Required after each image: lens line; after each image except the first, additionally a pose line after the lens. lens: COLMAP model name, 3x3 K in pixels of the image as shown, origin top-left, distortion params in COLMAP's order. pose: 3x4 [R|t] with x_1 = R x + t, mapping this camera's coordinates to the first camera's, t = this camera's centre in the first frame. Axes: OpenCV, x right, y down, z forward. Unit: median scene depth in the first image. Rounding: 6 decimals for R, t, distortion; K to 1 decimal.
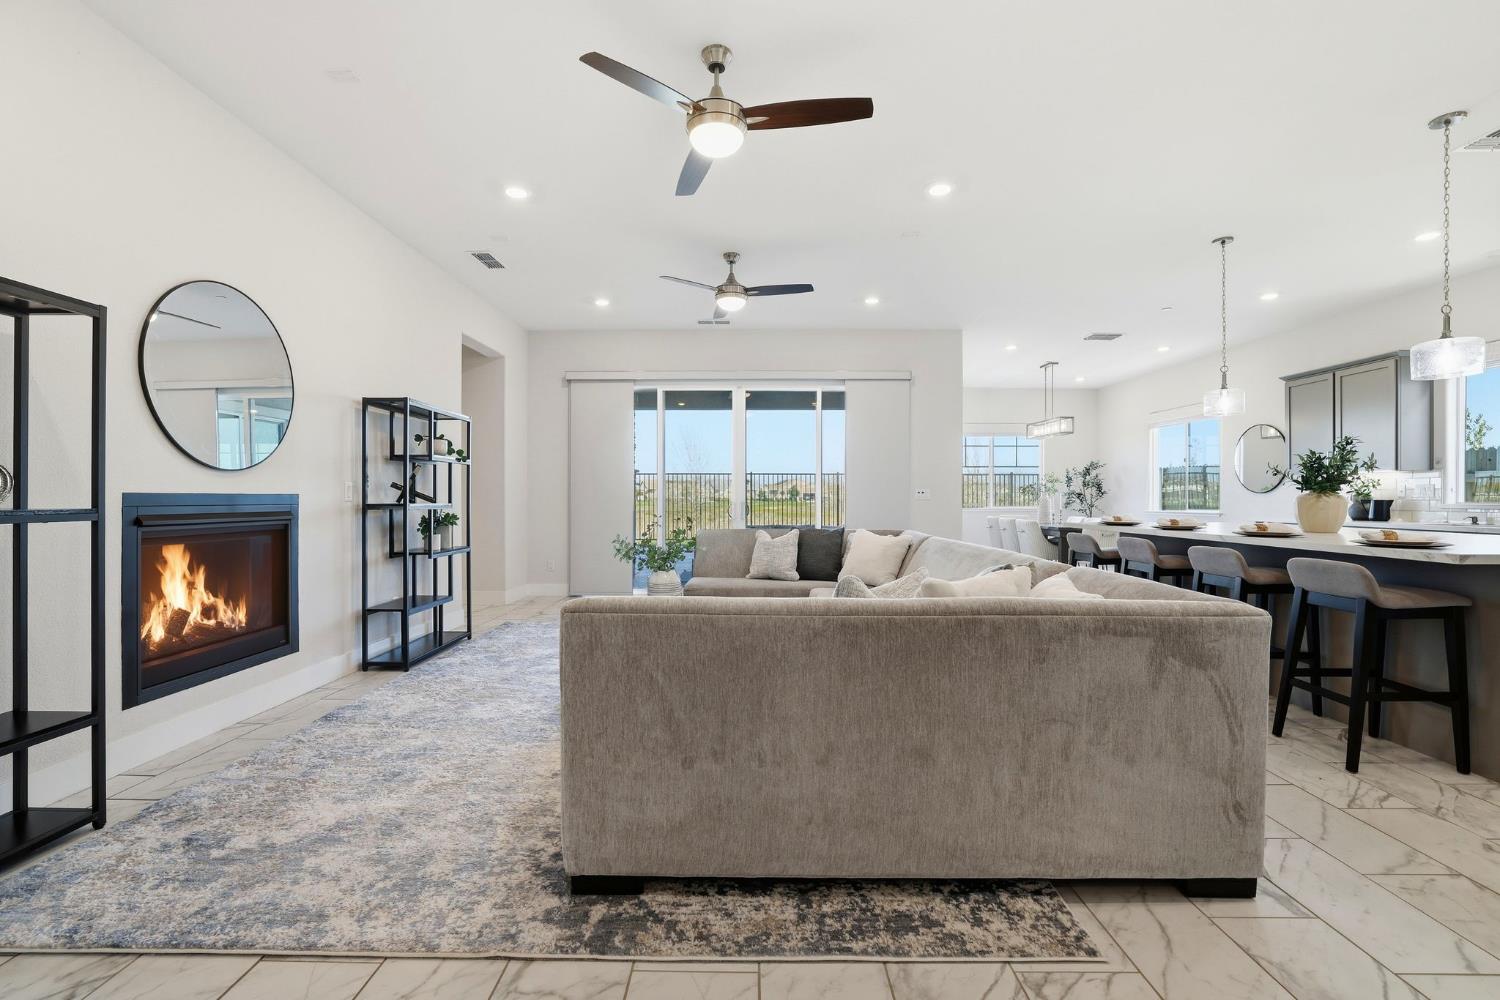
lens RADIAL K [[658.1, 0, 750.0], [0, 658.1, 500.0], [0, 0, 1]] dist [-0.001432, 0.000159]
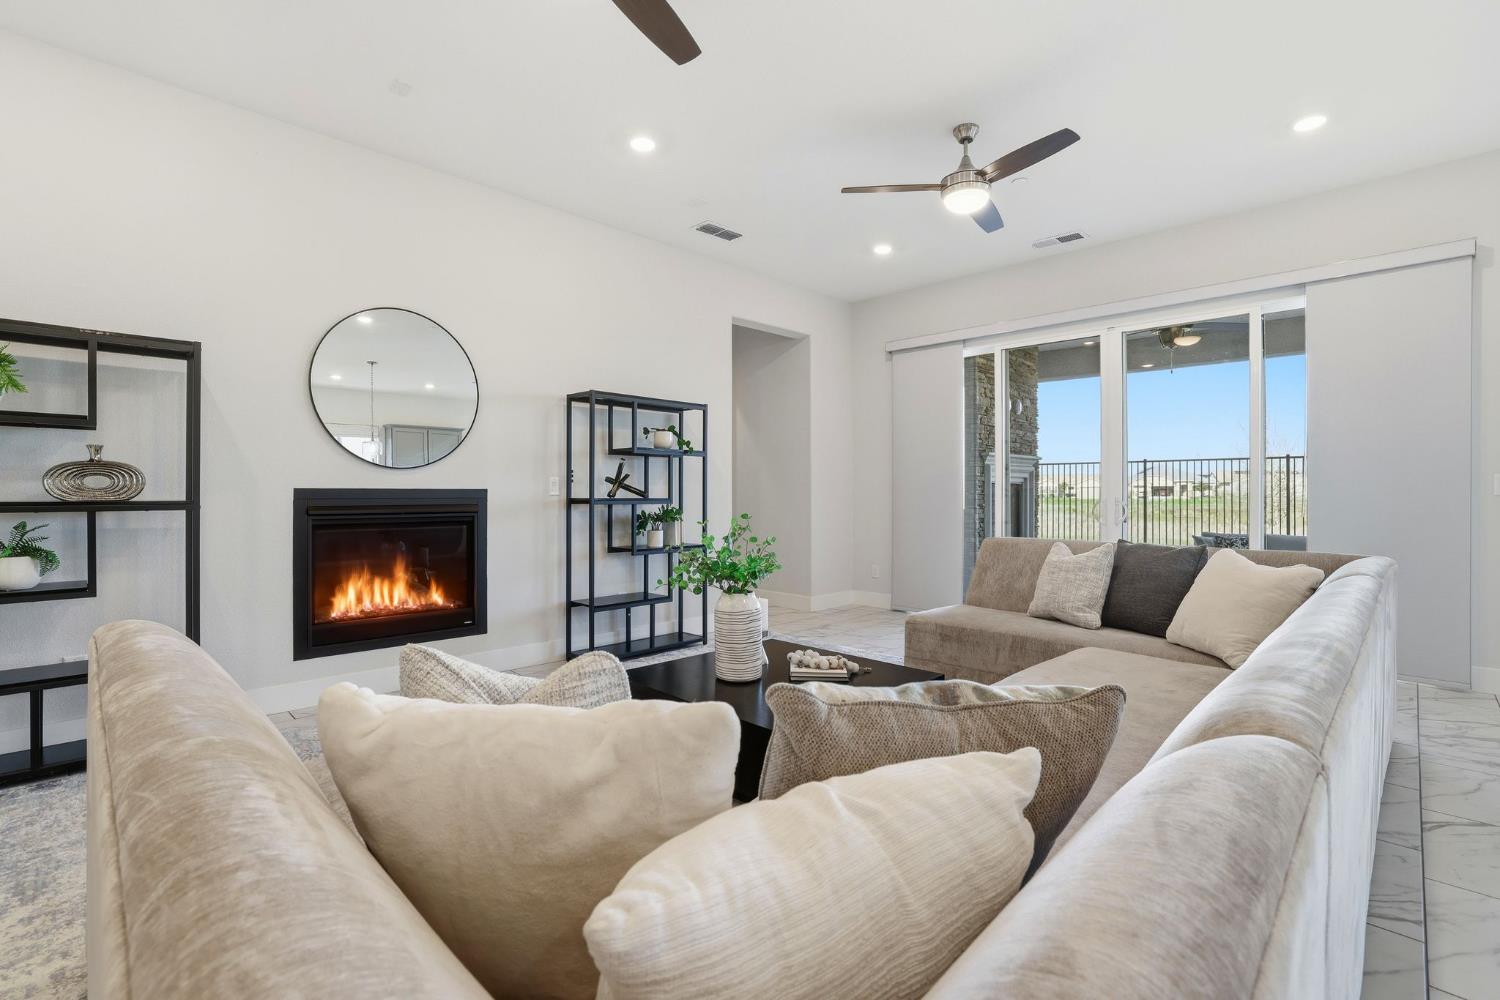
lens RADIAL K [[691.3, 0, 750.0], [0, 691.3, 500.0], [0, 0, 1]] dist [-0.034220, 0.000518]
pose [[0.728994, 0.008178, -0.684472, 0.295066], [-0.002824, 0.999956, 0.008940, -0.000965], [0.684515, -0.004584, 0.728985, 0.348968]]
